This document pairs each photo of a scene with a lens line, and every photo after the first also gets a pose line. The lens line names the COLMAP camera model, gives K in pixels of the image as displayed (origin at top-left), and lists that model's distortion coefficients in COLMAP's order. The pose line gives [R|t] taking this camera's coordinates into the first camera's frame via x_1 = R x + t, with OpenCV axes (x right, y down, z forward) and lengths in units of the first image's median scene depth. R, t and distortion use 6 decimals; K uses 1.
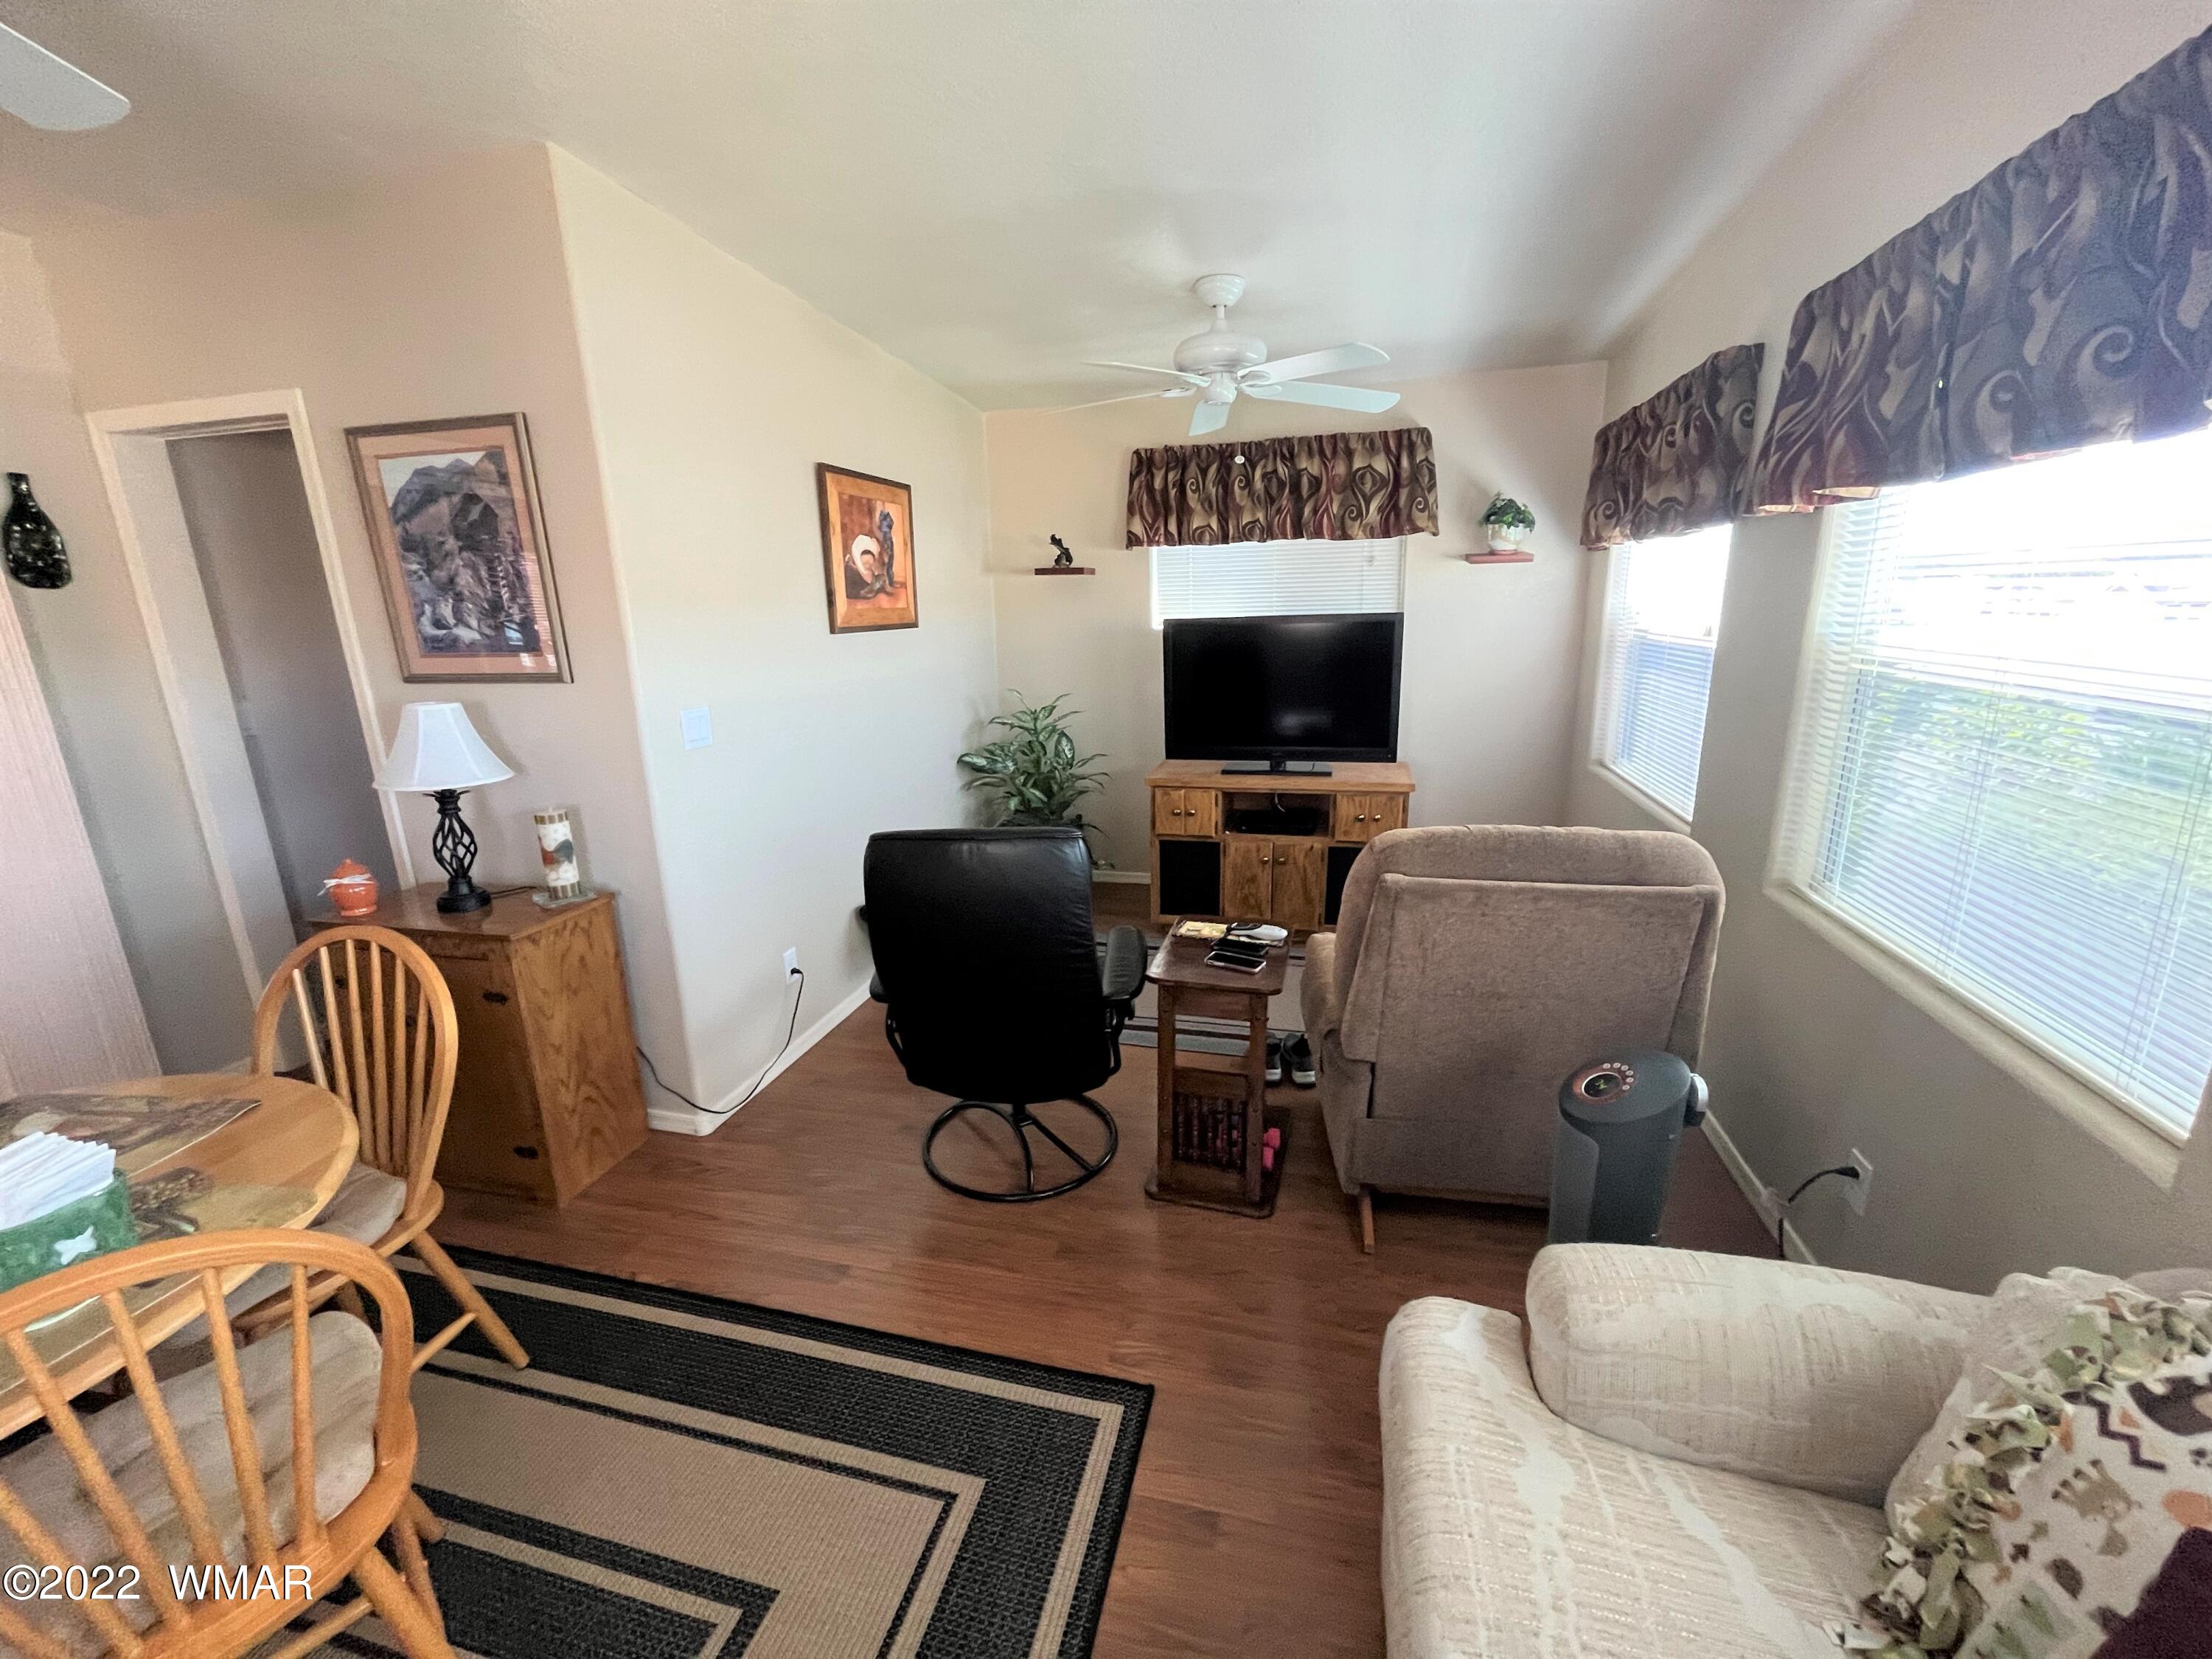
lens RADIAL K [[896.5, 0, 1105.9], [0, 896.5, 834.4], [0, 0, 1]] dist [-0.000795, -0.000150]
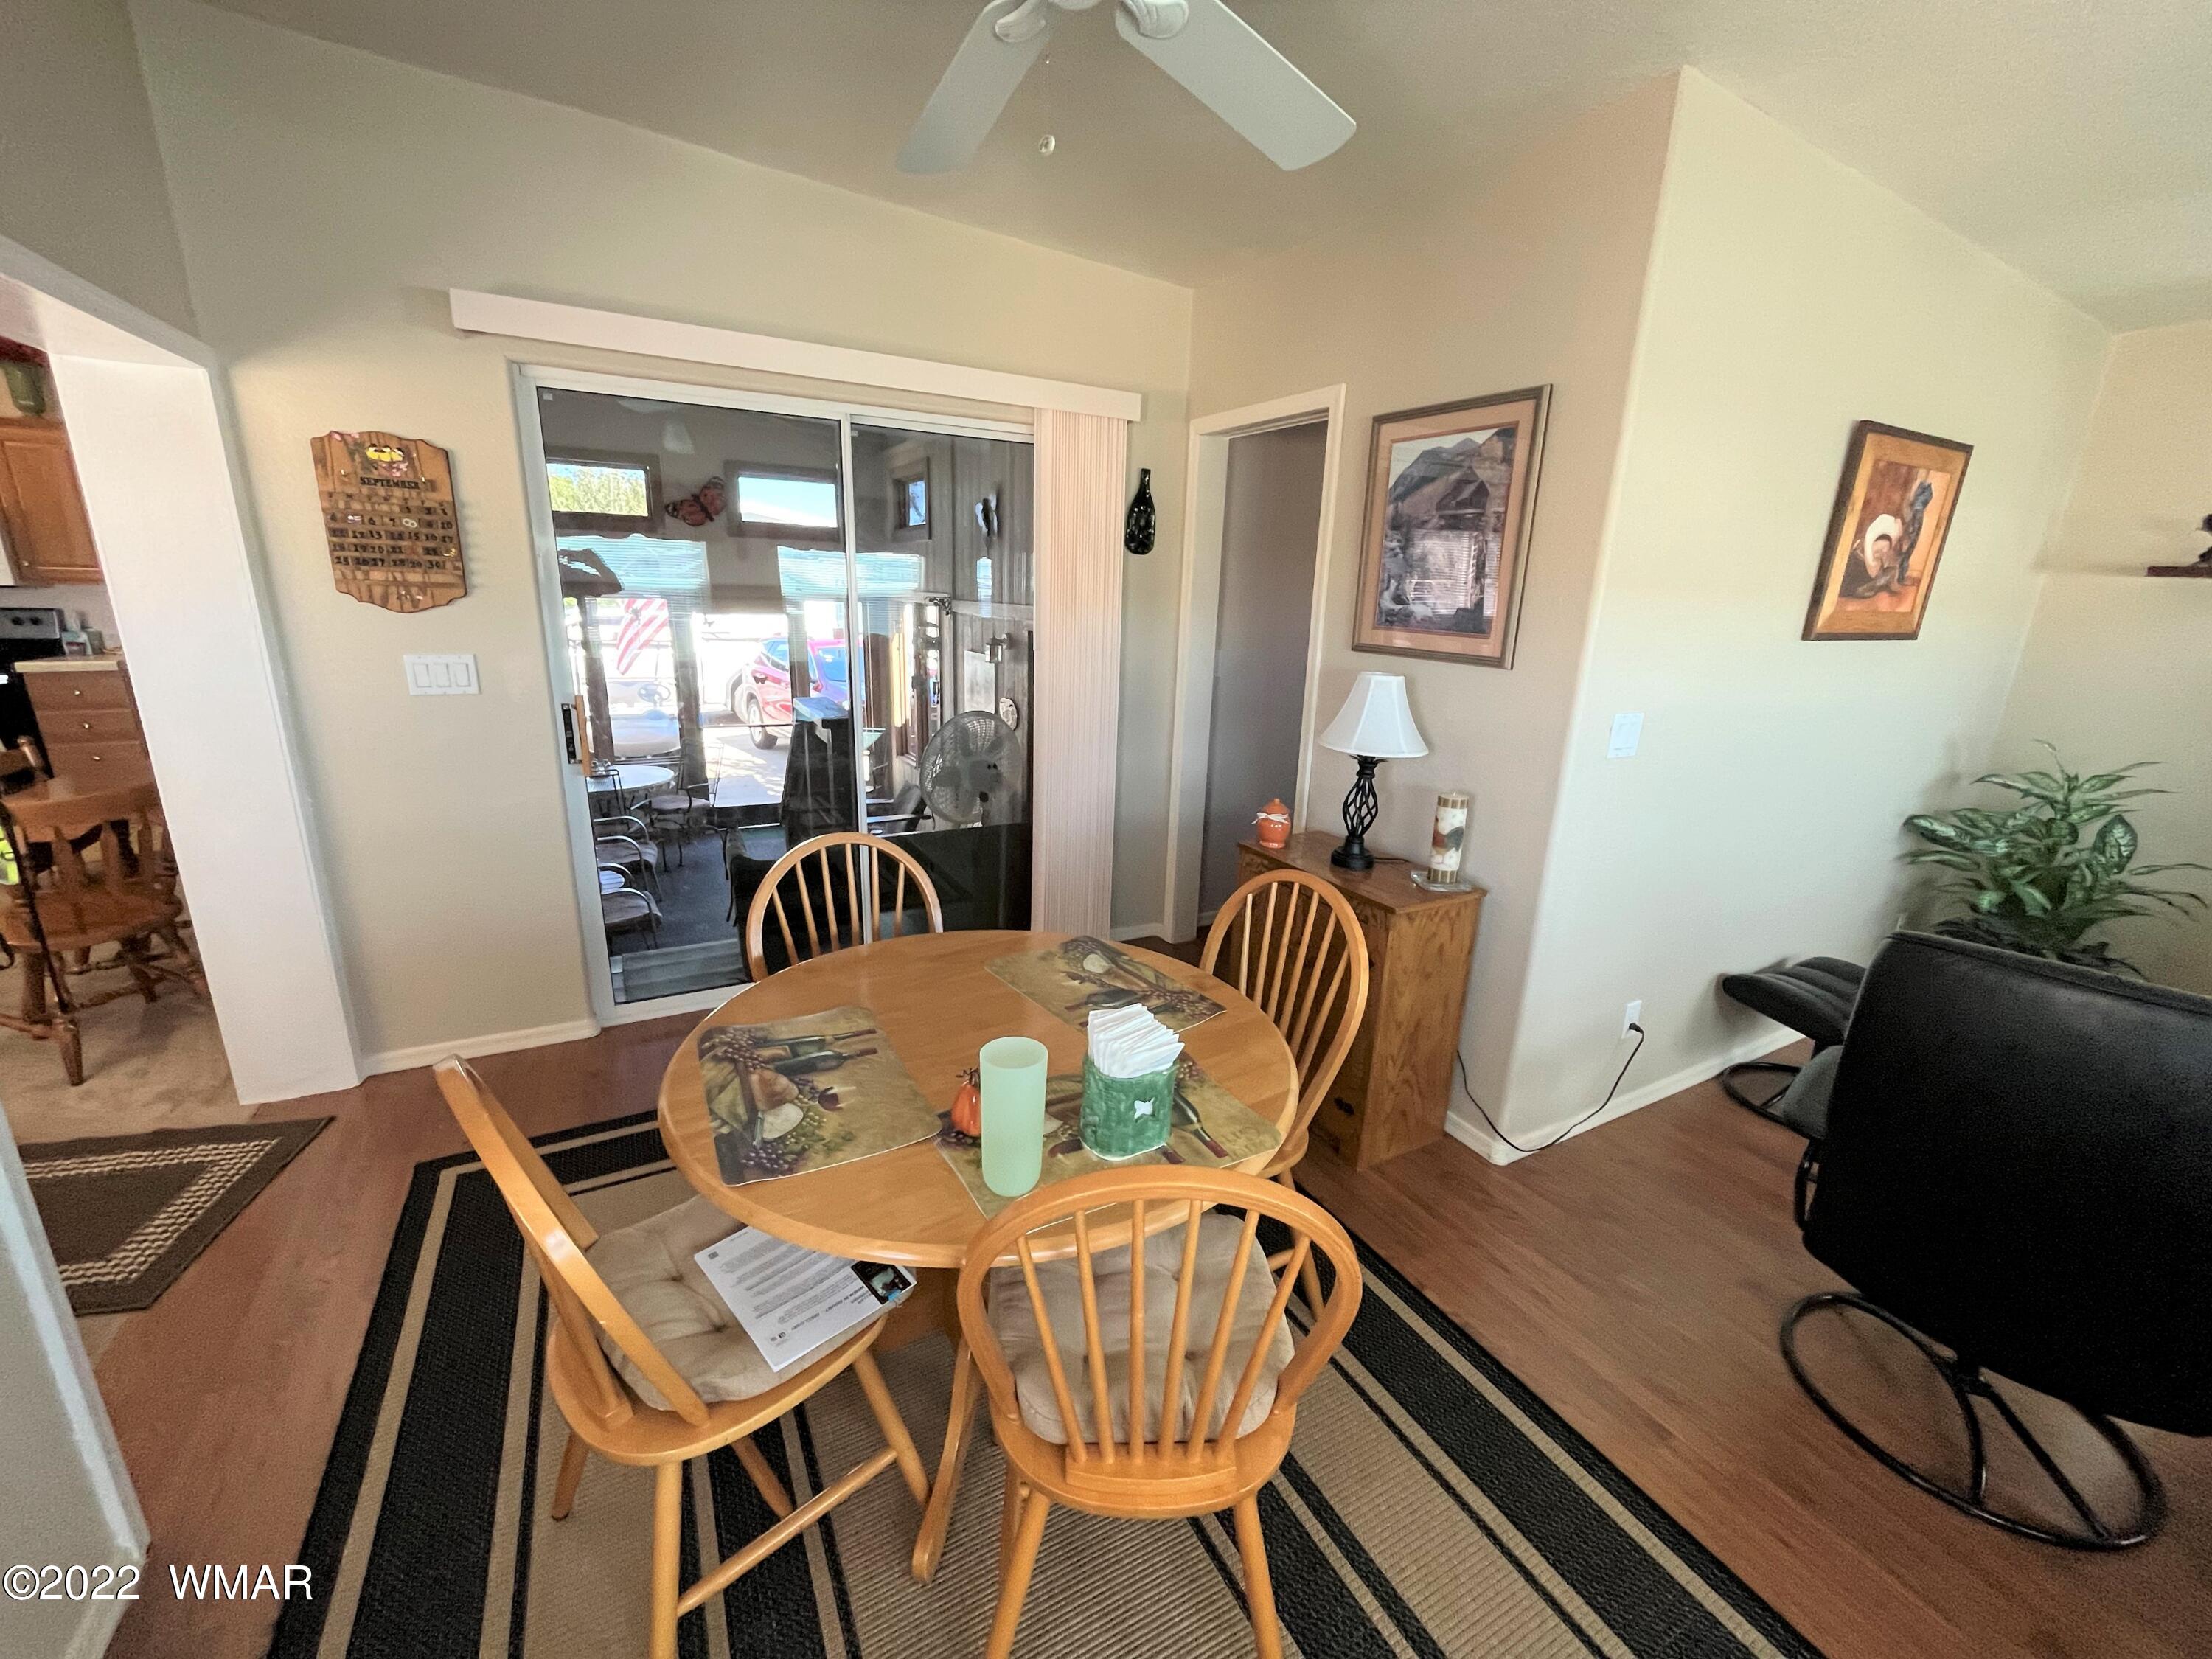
lens RADIAL K [[895.6, 0, 1104.8], [0, 895.6, 833.9], [0, 0, 1]] dist [-0.003452, -0.001116]
pose [[0.678513, 0.245211, -0.692453, -0.176911], [-0.230881, 0.966058, 0.115867, -0.009702], [0.697362, 0.081257, 0.712098, 0.030074]]
